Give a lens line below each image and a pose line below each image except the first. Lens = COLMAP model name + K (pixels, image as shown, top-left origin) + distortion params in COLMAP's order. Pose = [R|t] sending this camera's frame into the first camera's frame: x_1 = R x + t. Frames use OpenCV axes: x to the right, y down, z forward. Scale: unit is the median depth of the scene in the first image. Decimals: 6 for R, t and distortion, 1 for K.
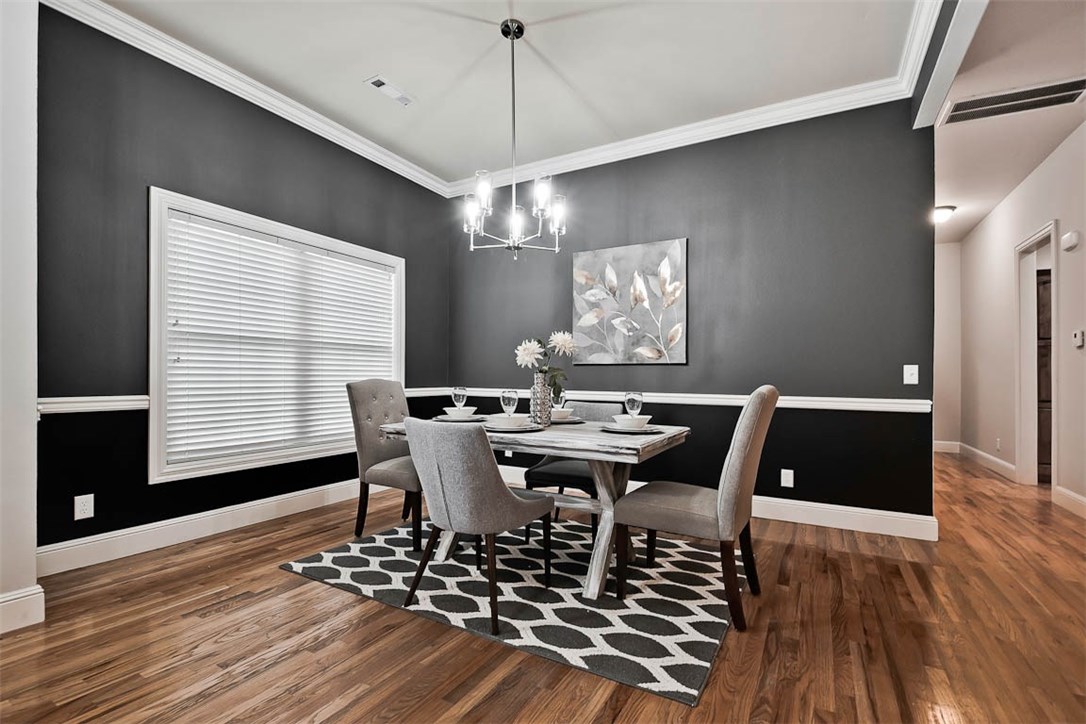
lens RADIAL K [[483.8, 0, 553.6], [0, 483.8, 378.6], [0, 0, 1]] dist [0.028678, -0.028833]
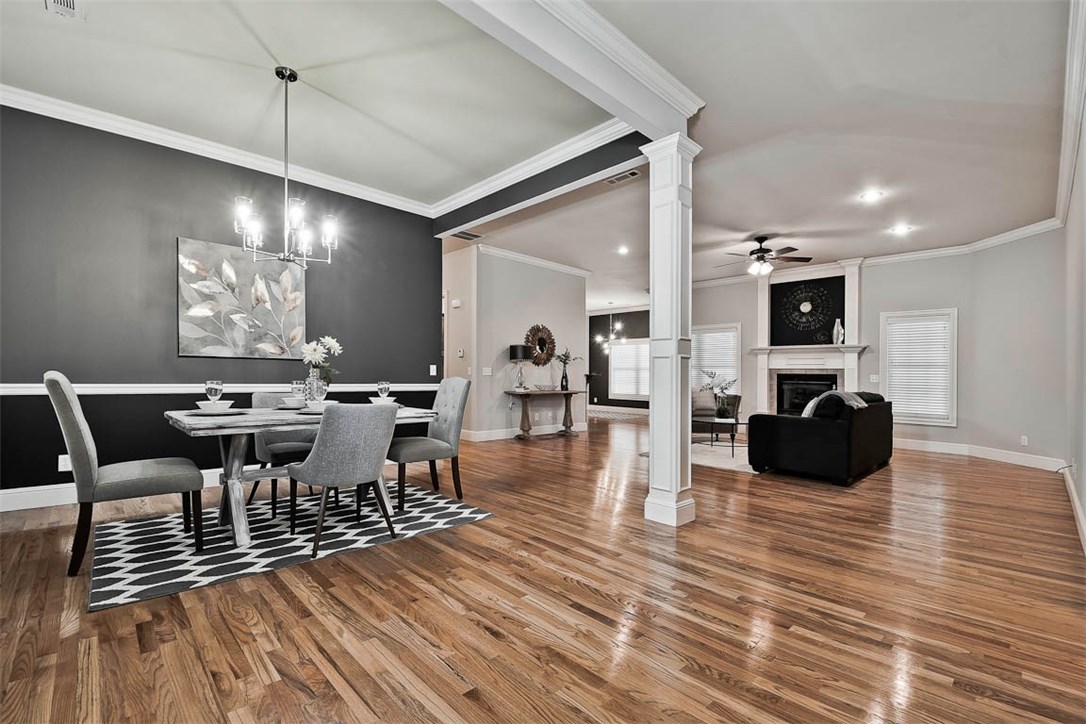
lens RADIAL K [[483.8, 0, 553.6], [0, 483.8, 378.6], [0, 0, 1]] dist [0.028678, -0.028833]
pose [[0.281636, -0.015286, 0.959399, -0.825214], [-0.018923, 0.999590, 0.021481, -0.022841], [-0.959335, -0.024205, 0.281232, 0.036325]]
